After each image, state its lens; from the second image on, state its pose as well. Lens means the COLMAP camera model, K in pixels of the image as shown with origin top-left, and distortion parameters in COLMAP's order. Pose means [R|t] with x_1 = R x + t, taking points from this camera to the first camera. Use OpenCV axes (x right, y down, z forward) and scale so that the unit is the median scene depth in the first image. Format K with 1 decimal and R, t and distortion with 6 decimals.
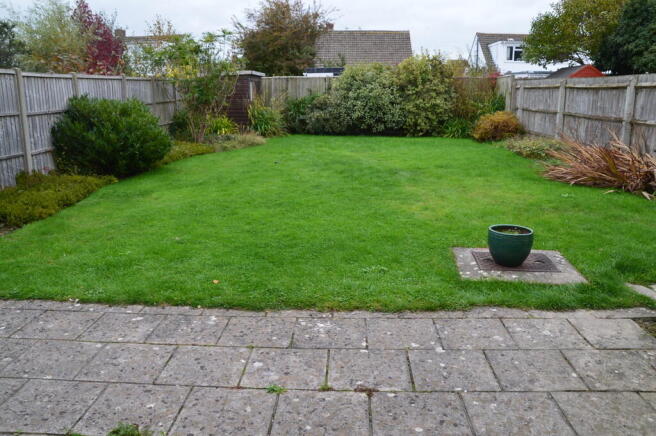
lens RADIAL K [[504.7, 0, 327.7], [0, 504.7, 217.5], [0, 0, 1]] dist [-0.009687, -0.000917]
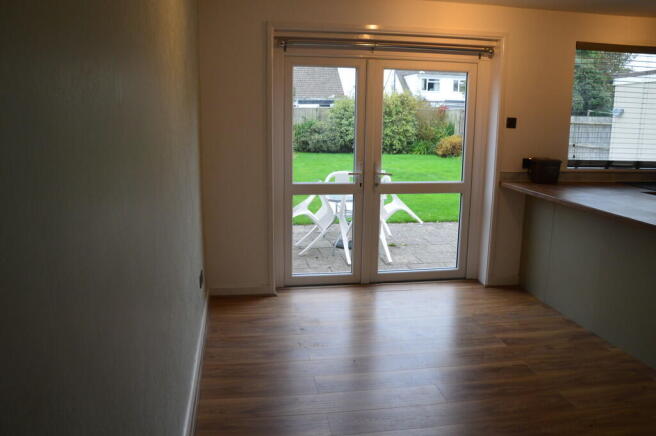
lens RADIAL K [[504.7, 0, 328.3], [0, 504.7, 218.4], [0, 0, 1]] dist [-0.009687, -0.000917]
pose [[0.980774, -0.029969, 0.192833, -0.253161], [0.037136, 0.998743, -0.033659, 0.048654], [-0.191582, 0.040173, 0.980654, -0.267833]]
